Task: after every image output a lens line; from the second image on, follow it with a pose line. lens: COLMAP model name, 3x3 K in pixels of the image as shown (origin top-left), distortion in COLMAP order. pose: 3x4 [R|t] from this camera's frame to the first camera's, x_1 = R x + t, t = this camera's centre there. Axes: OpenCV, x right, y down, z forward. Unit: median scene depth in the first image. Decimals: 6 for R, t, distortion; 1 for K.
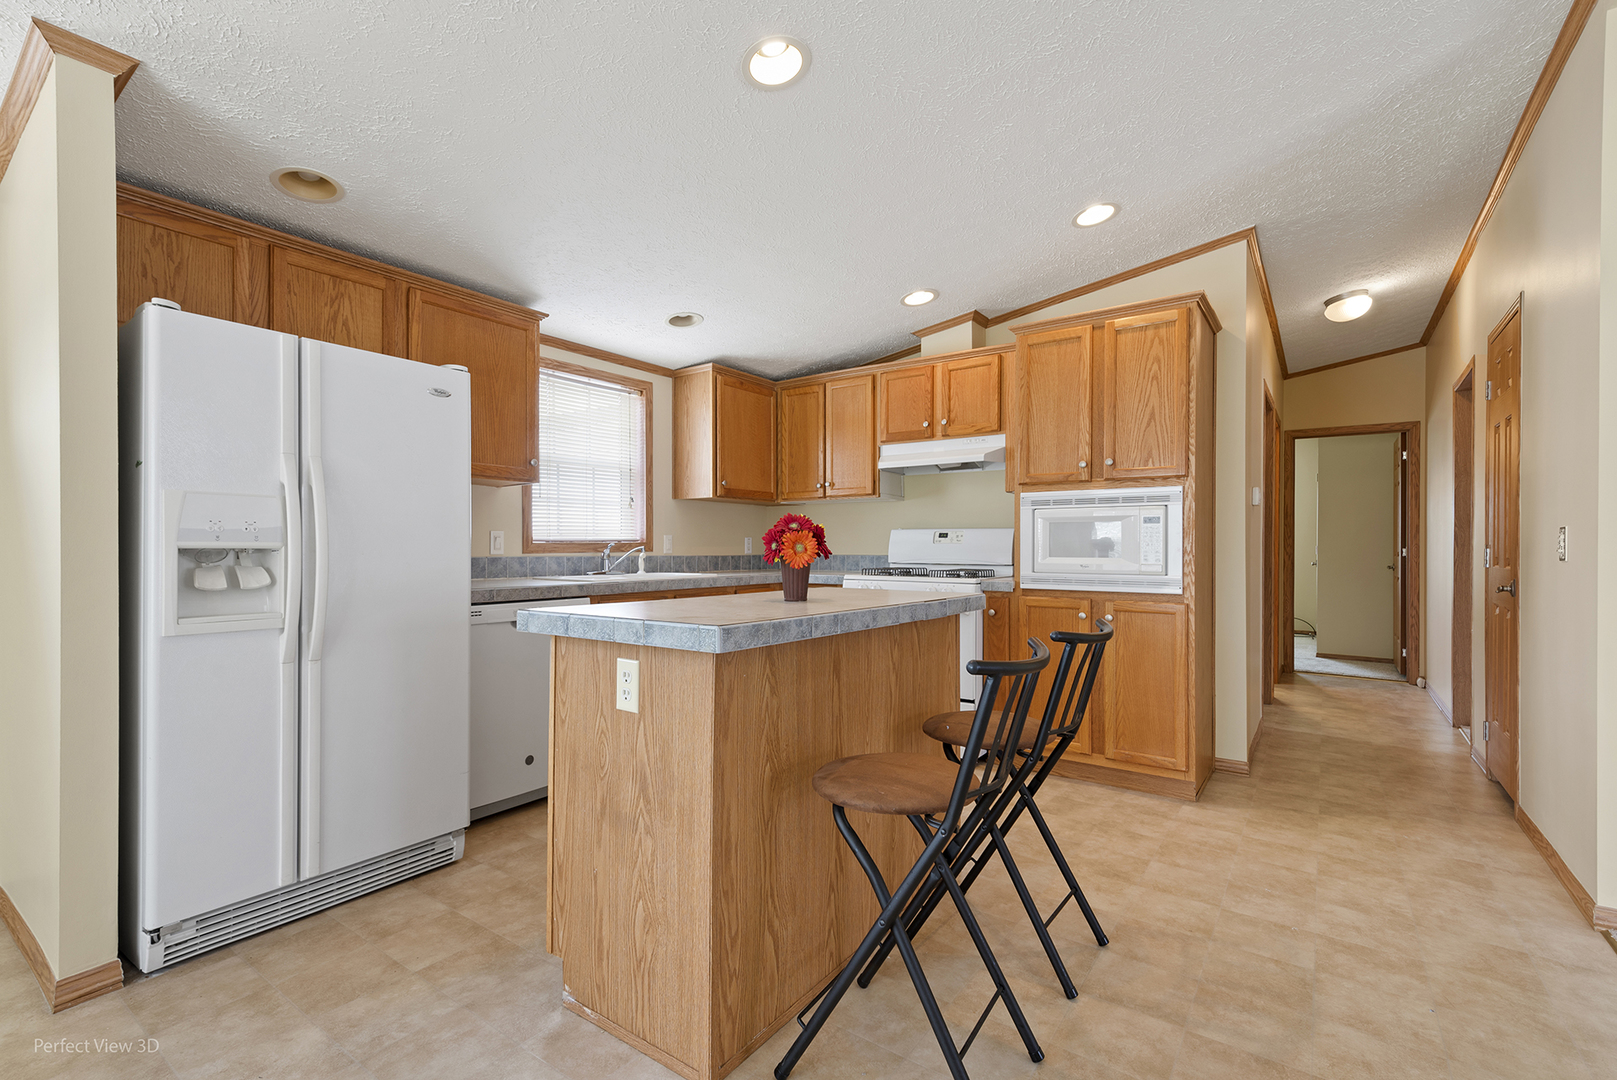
lens RADIAL K [[730.0, 0, 789.6], [0, 730.0, 549.5], [0, 0, 1]] dist [0.020809, -0.006498]
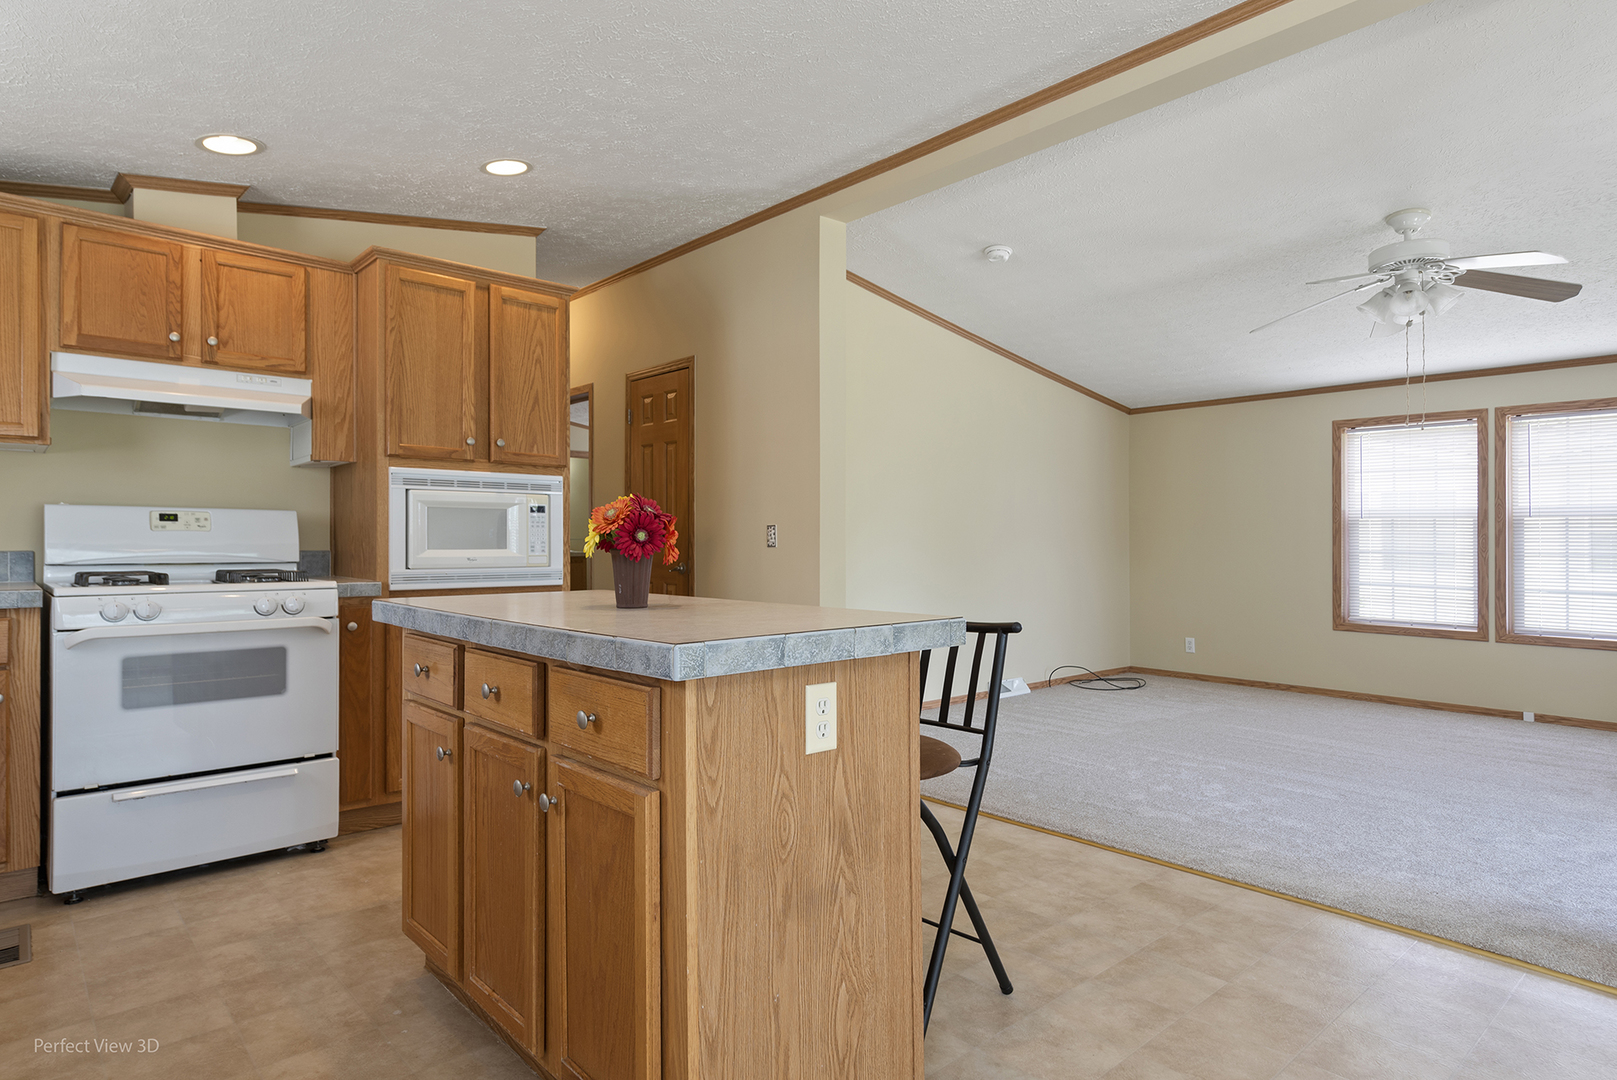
lens RADIAL K [[903.1, 0, 796.4], [0, 903.1, 536.5], [0, 0, 1]] dist [0.033687, -0.018992]
pose [[0.206633, 0.002361, 0.978416, -0.576961], [0.001351, 0.999995, -0.002699, -0.000898], [-0.978418, 0.001879, 0.206629, 0.414559]]
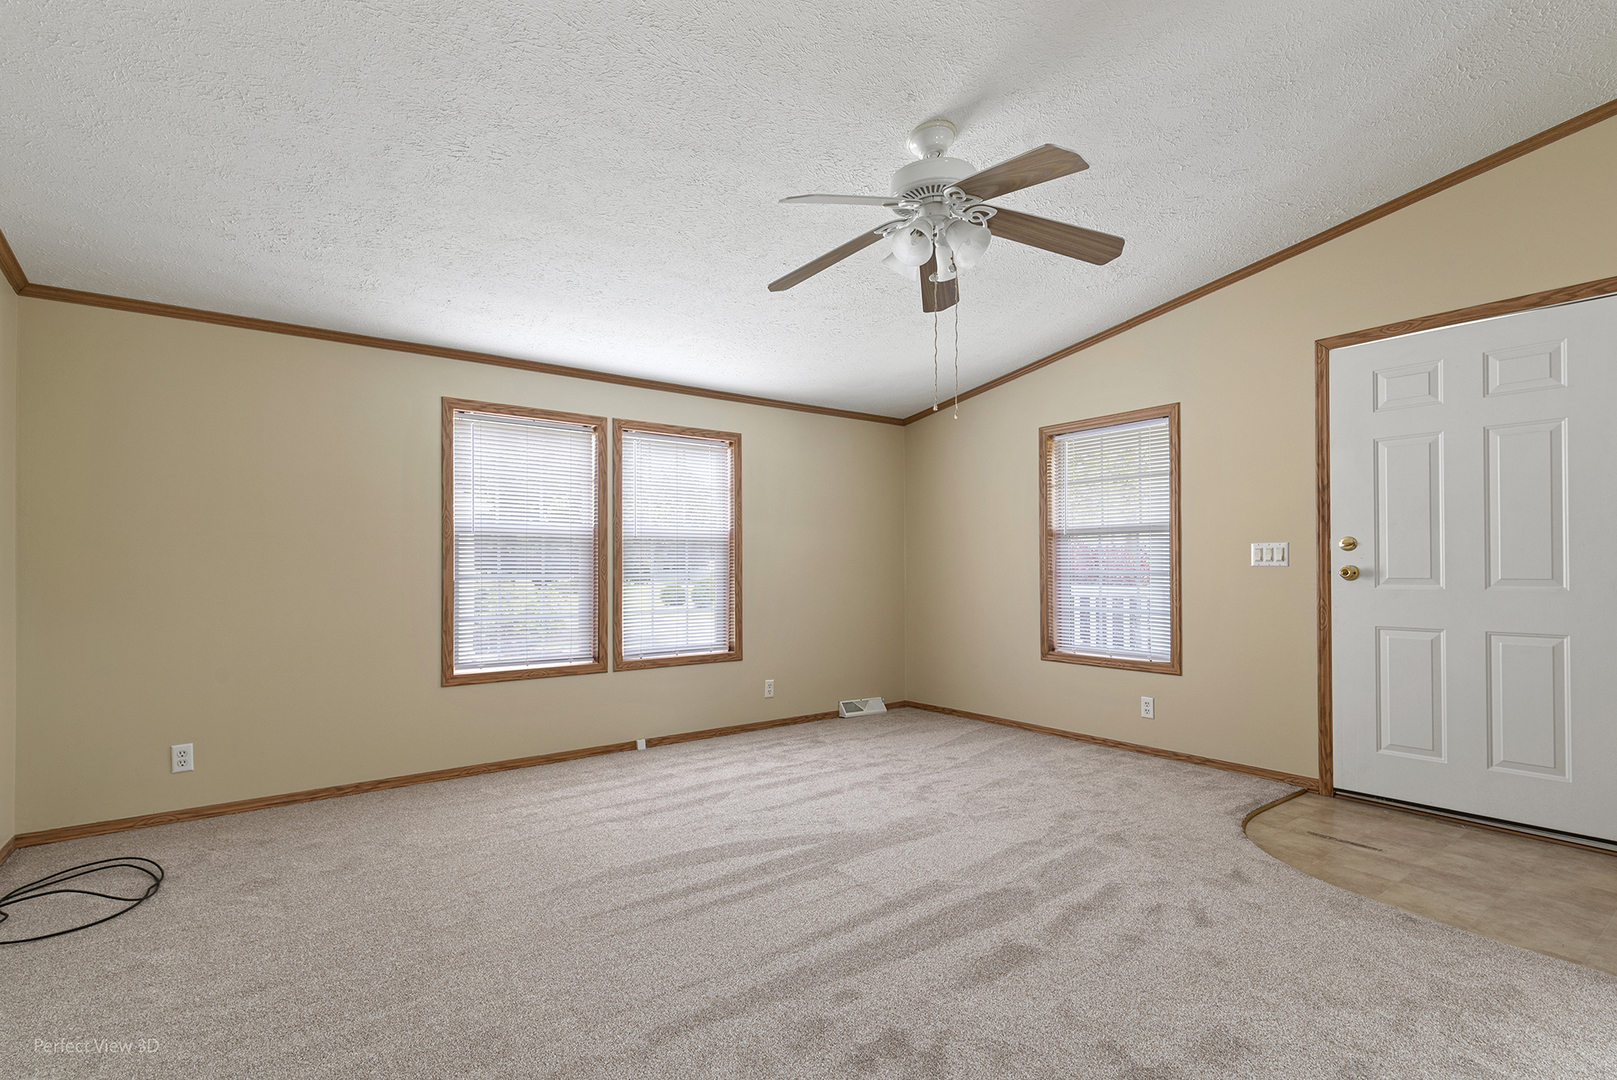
lens RADIAL K [[753.8, 0, 795.8], [0, 753.8, 556.3], [0, 0, 1]] dist [0.024810, -0.012017]
pose [[-0.956339, 0.004720, 0.292222, 0.694320], [0.002711, 0.999970, -0.007279, 0.004186], [-0.292248, -0.006169, -0.956323, 0.651170]]
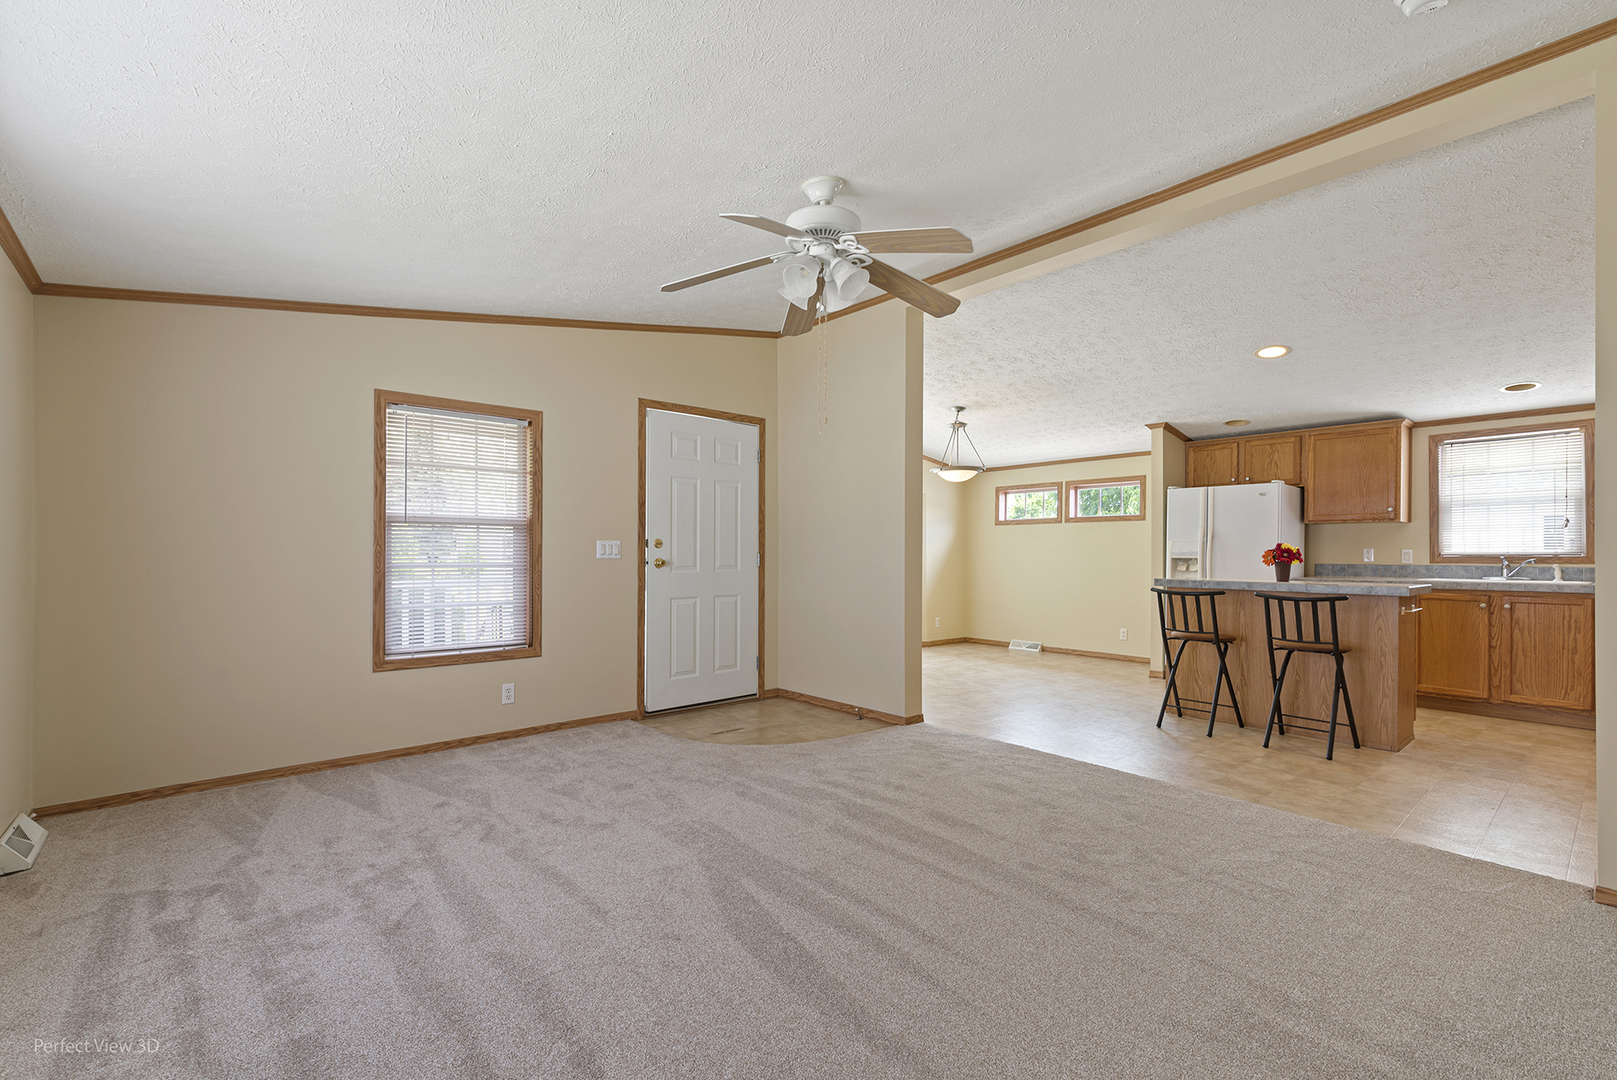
lens RADIAL K [[703.0, 0, 797.7], [0, 703.0, 552.1], [0, 0, 1]] dist [0.011041, -0.001251]
pose [[-0.226036, -0.007965, -0.974086, 1.604721], [-0.009828, 0.999934, -0.005895, 0.004535], [0.974069, 0.008241, -0.226099, 0.025264]]
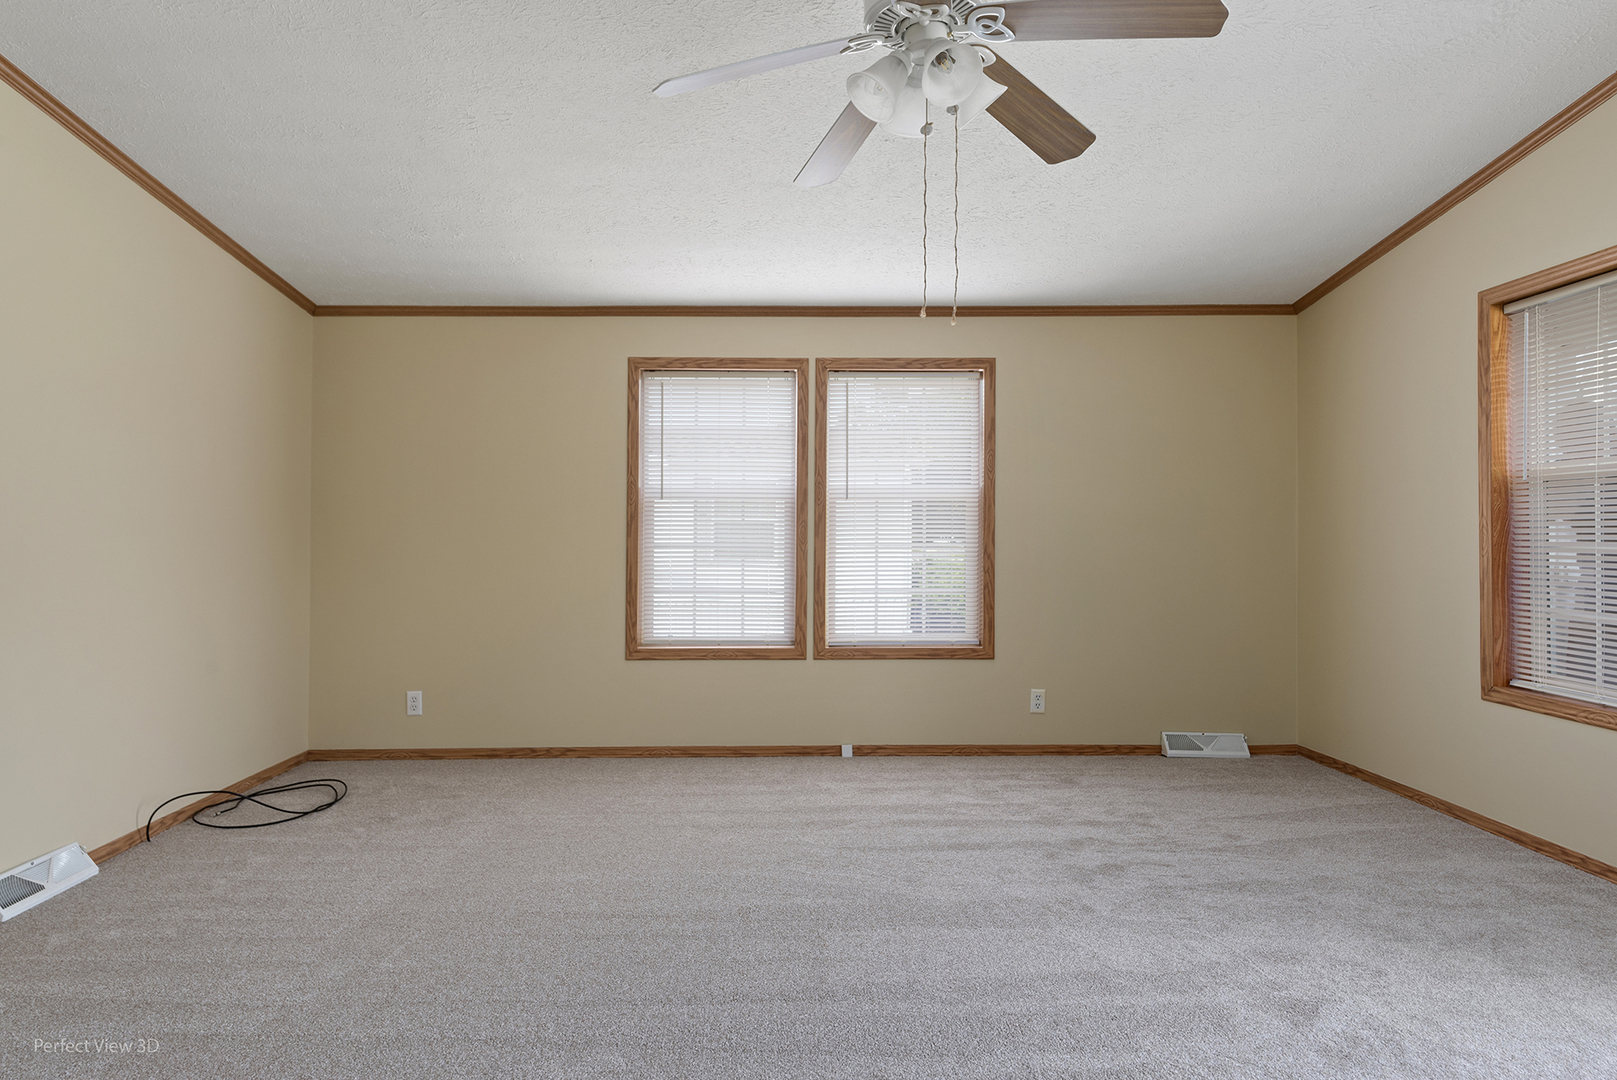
lens RADIAL K [[957.6, 0, 789.1], [0, 957.6, 516.0], [0, 0, 1]] dist [0.033397, -0.023134]
pose [[-0.610470, 0.013503, 0.791924, 0.287440], [0.005839, 0.999904, -0.012549, 0.001694], [-0.792018, -0.003037, -0.610491, 0.369295]]
